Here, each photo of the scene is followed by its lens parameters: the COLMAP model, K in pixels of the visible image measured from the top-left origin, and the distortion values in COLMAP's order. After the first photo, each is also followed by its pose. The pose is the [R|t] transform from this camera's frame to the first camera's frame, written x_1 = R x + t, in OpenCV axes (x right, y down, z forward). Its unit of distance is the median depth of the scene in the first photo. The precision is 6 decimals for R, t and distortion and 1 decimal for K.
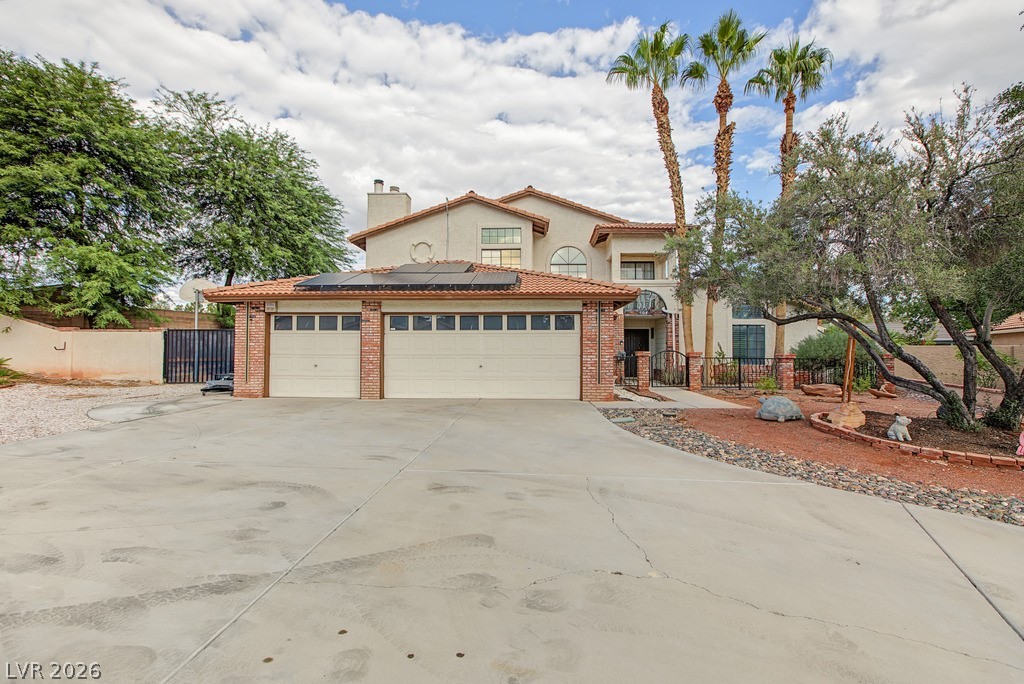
lens RADIAL K [[474.3, 0, 512.3], [0, 474.3, 336.0], [0, 0, 1]] dist [-0.034306, 0.022142]
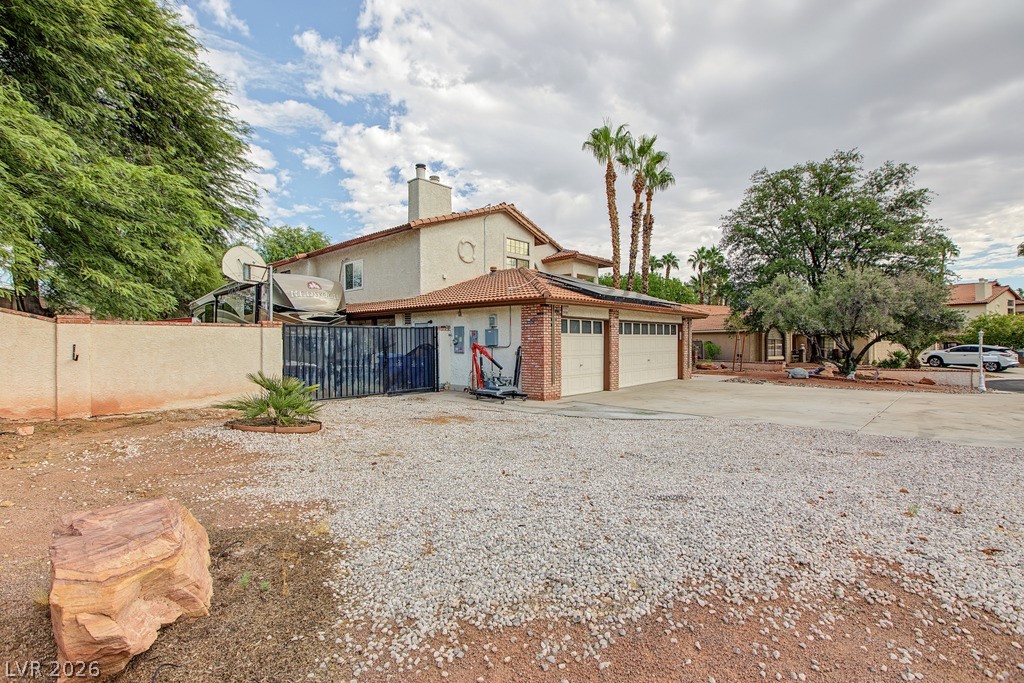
lens RADIAL K [[468.5, 0, 512.0], [0, 468.5, 341.5], [0, 0, 1]] dist [-0.004926, -0.000192]
pose [[0.633825, -0.005592, 0.773456, -1.005738], [-0.022644, 0.999411, 0.025782, -0.013071], [-0.773145, -0.033856, 0.633325, 0.309936]]
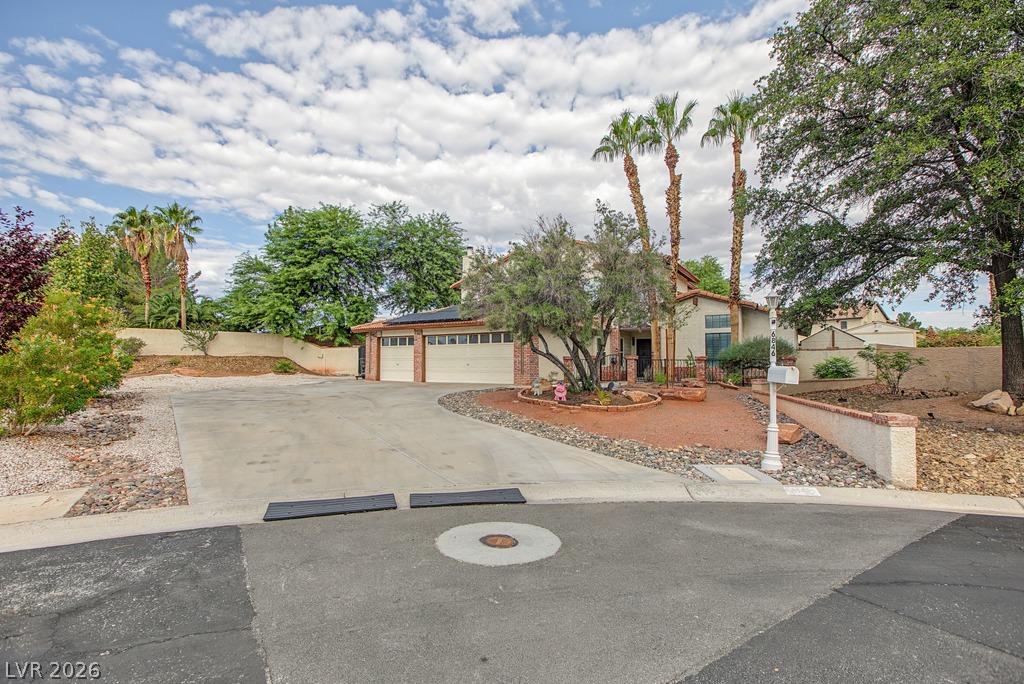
lens RADIAL K [[479.9, 0, 513.8], [0, 479.9, 351.0], [0, 0, 1]] dist [-0.005695, -0.000274]
pose [[0.871468, -0.014974, -0.490224, 0.690419], [0.018449, 0.999827, 0.002256, 0.010097], [0.490106, -0.011010, 0.871593, -0.337391]]
